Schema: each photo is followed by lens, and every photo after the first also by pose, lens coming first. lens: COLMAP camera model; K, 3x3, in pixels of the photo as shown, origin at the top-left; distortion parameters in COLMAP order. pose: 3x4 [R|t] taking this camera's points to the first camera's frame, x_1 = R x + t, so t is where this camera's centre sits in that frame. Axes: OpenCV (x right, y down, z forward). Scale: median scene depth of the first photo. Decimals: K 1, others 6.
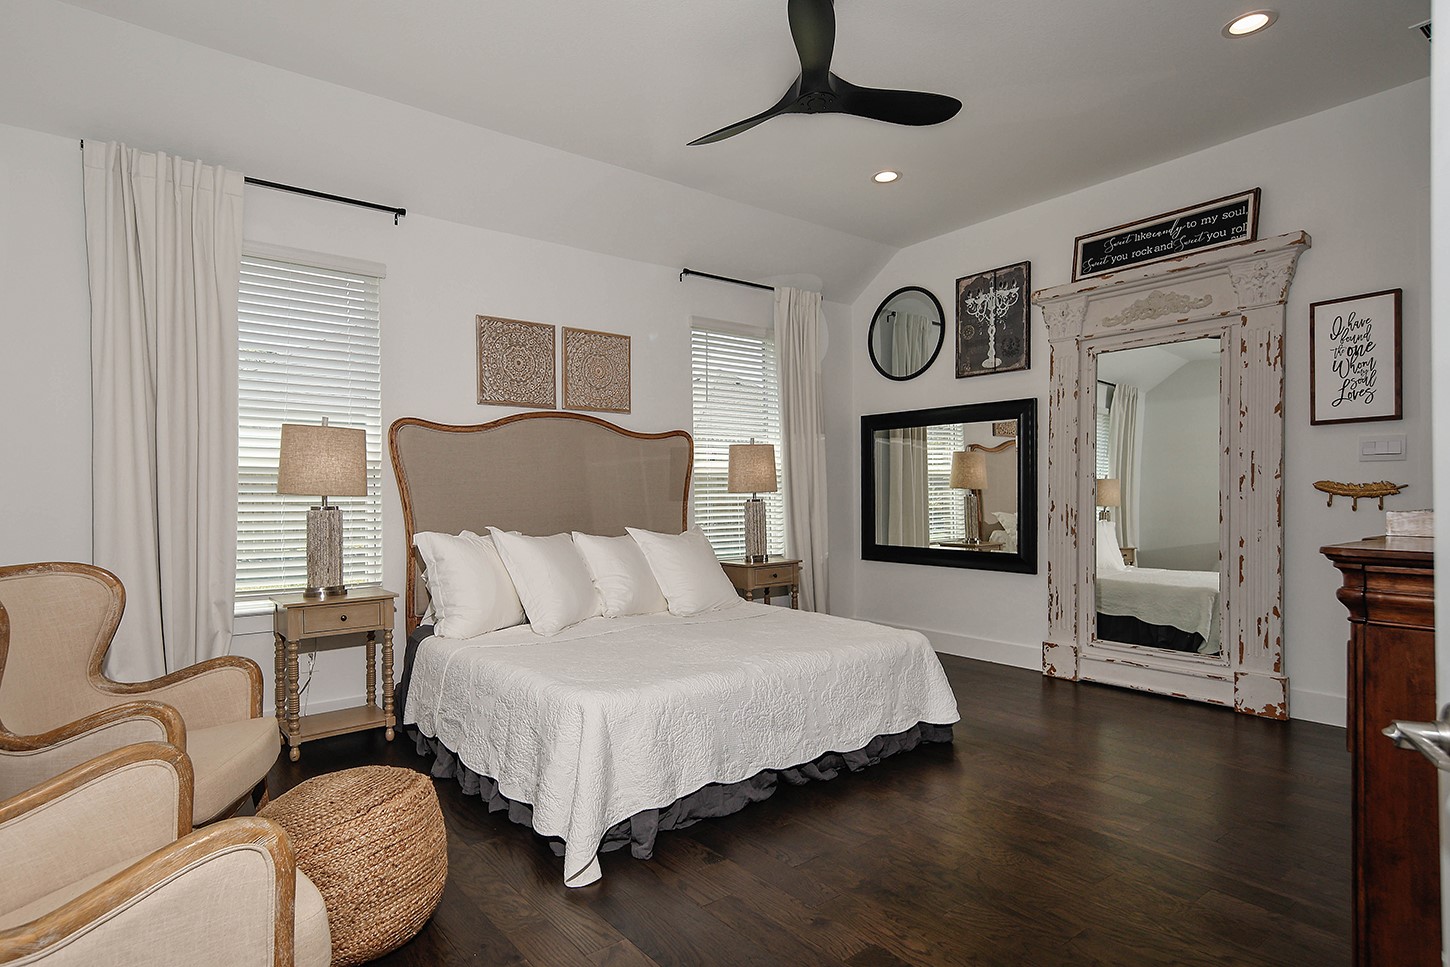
lens RADIAL K [[762.0, 0, 723.9], [0, 762.0, 496.7], [0, 0, 1]] dist [0.000671, 0.000137]
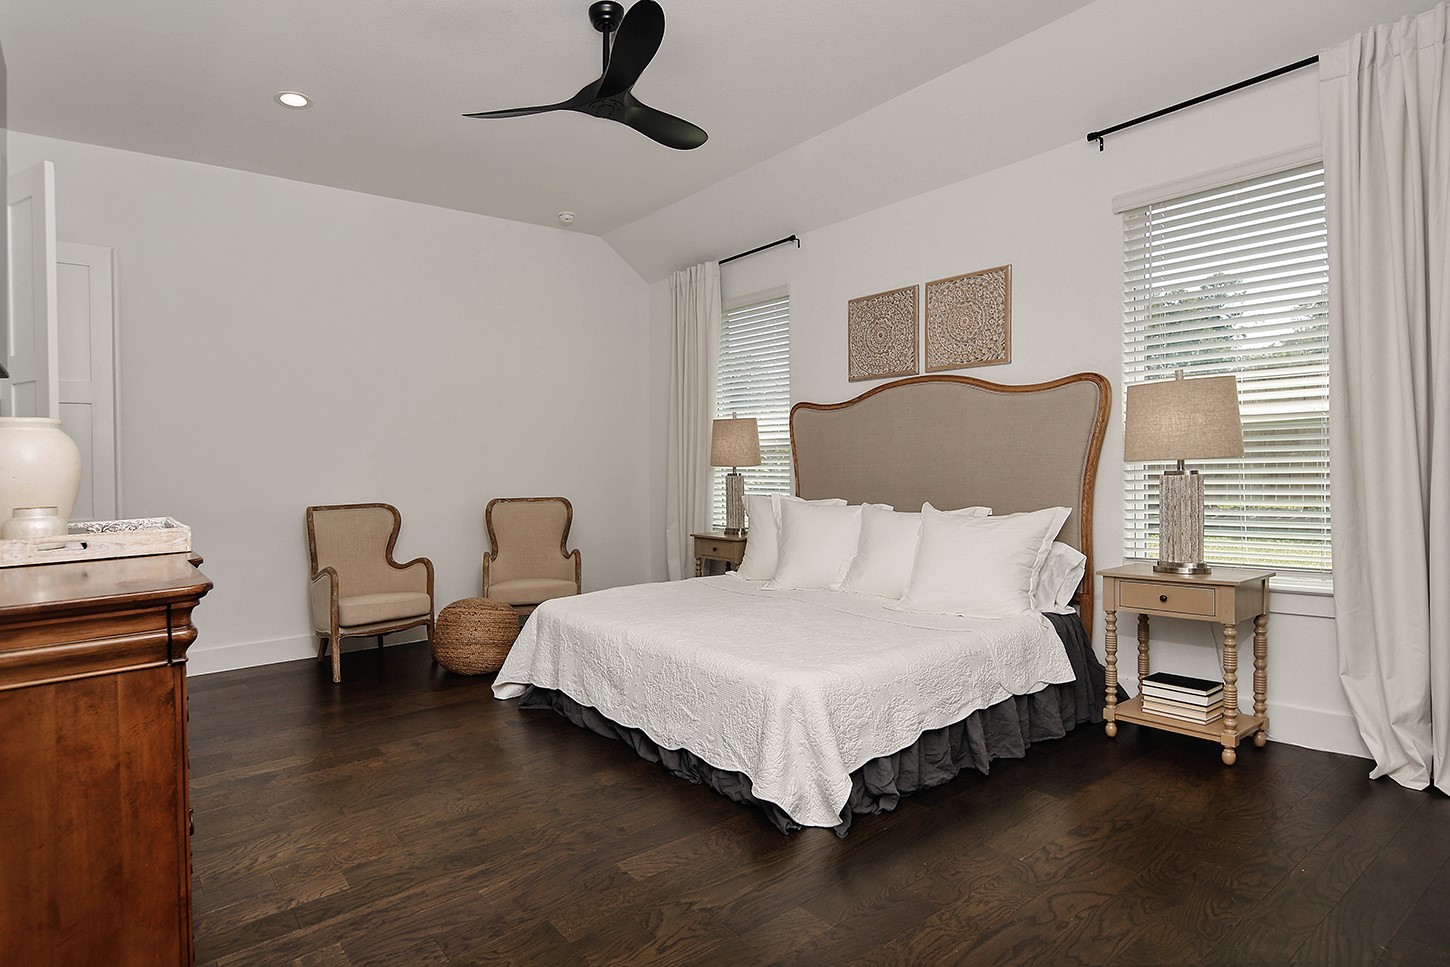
lens RADIAL K [[869.6, 0, 725.0], [0, 869.6, 483.5], [0, 0, 1]] dist [0.241369, 0.000130]
pose [[0.038633, 0.031047, -0.998771, 0.871686], [0.005108, 0.999498, 0.031267, -0.013902], [0.999240, -0.006310, 0.038455, 0.711130]]
